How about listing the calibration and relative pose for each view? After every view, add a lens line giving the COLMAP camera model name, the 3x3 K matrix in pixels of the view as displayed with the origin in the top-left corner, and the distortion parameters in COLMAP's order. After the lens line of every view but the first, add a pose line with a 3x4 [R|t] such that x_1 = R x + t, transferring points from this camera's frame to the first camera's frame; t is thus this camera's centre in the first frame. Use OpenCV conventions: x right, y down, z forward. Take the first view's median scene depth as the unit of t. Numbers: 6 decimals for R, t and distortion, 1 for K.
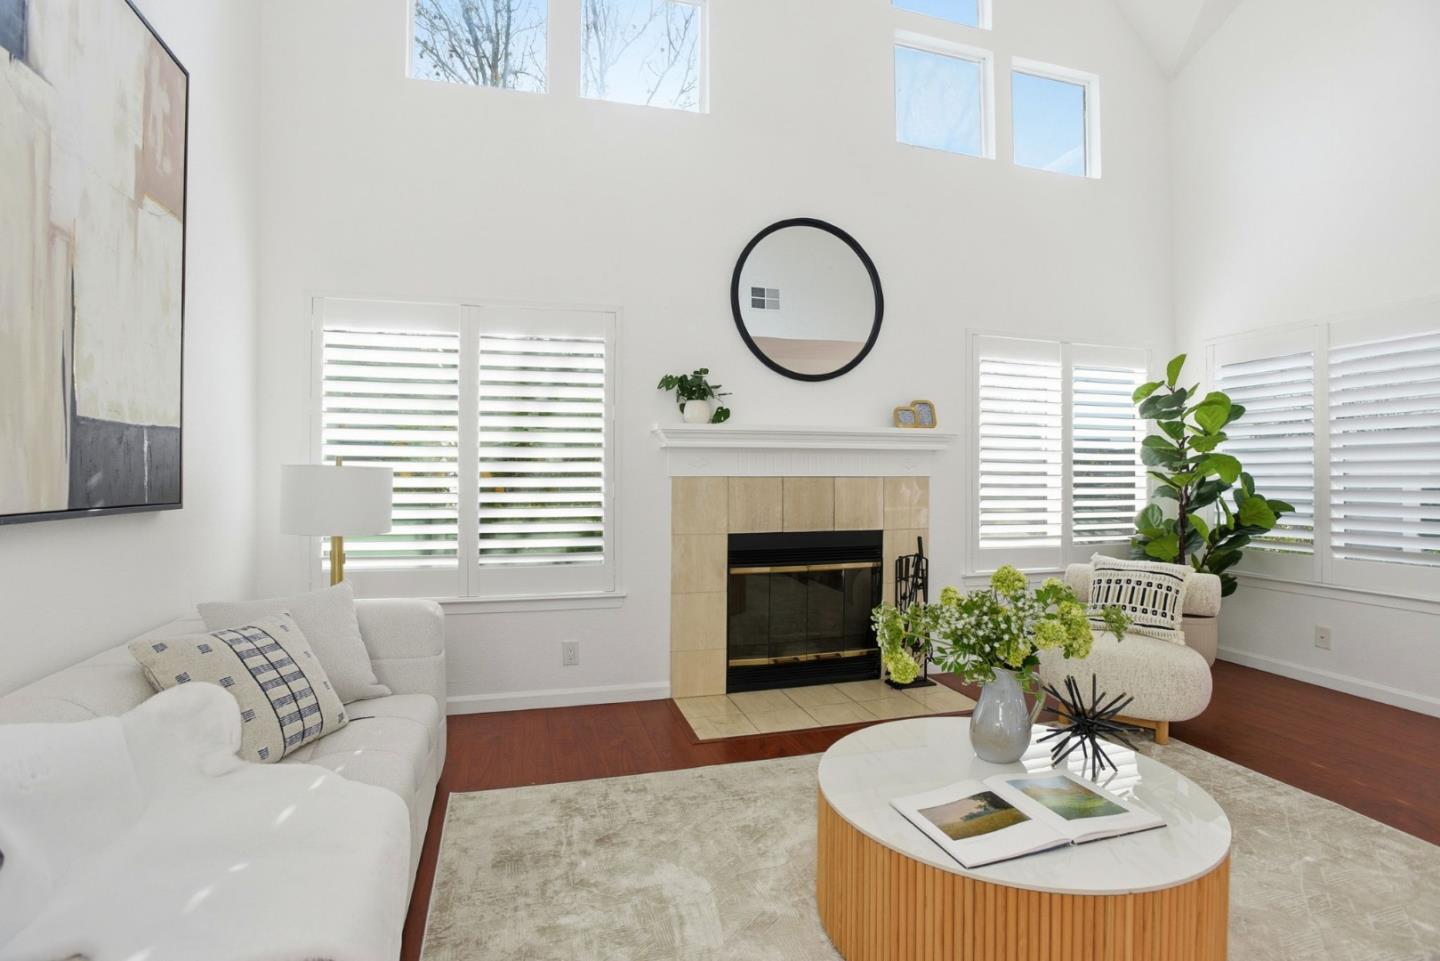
lens RADIAL K [[714.9, 0, 720.7], [0, 714.9, 474.1], [0, 0, 1]] dist [-0.022119, 0.002498]
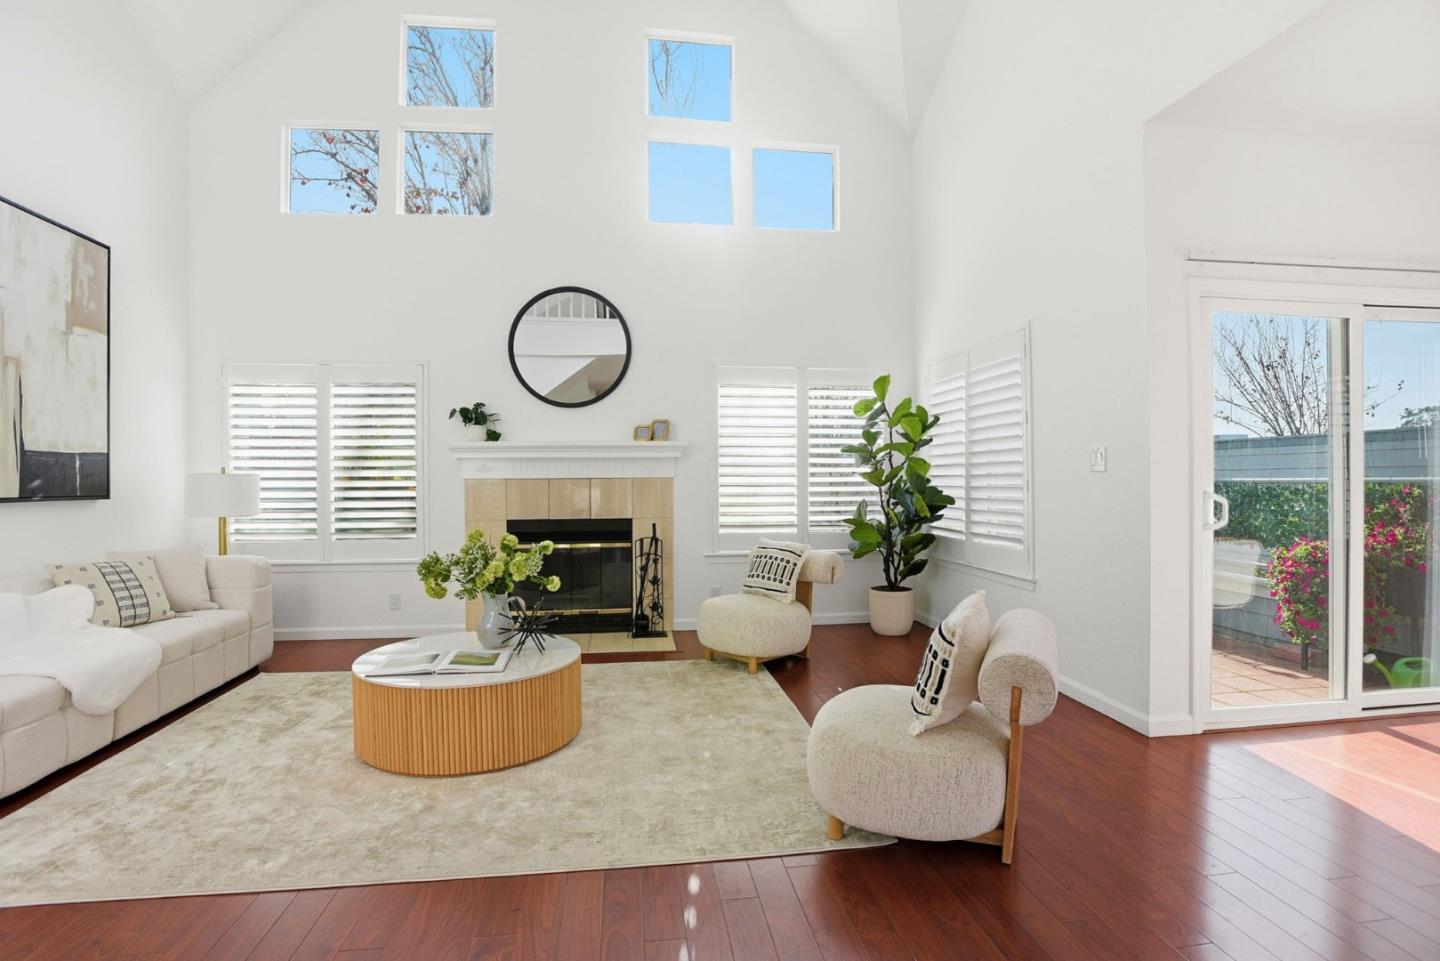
lens RADIAL K [[752.4, 0, 724.0], [0, 752.4, 482.7], [0, 0, 1]] dist [0.006877, 0.001307]
pose [[0.981513, -0.005116, -0.191327, 0.784089], [0.006677, 0.999949, 0.007513, 0.003188], [0.191279, -0.008651, 0.981498, -0.394650]]
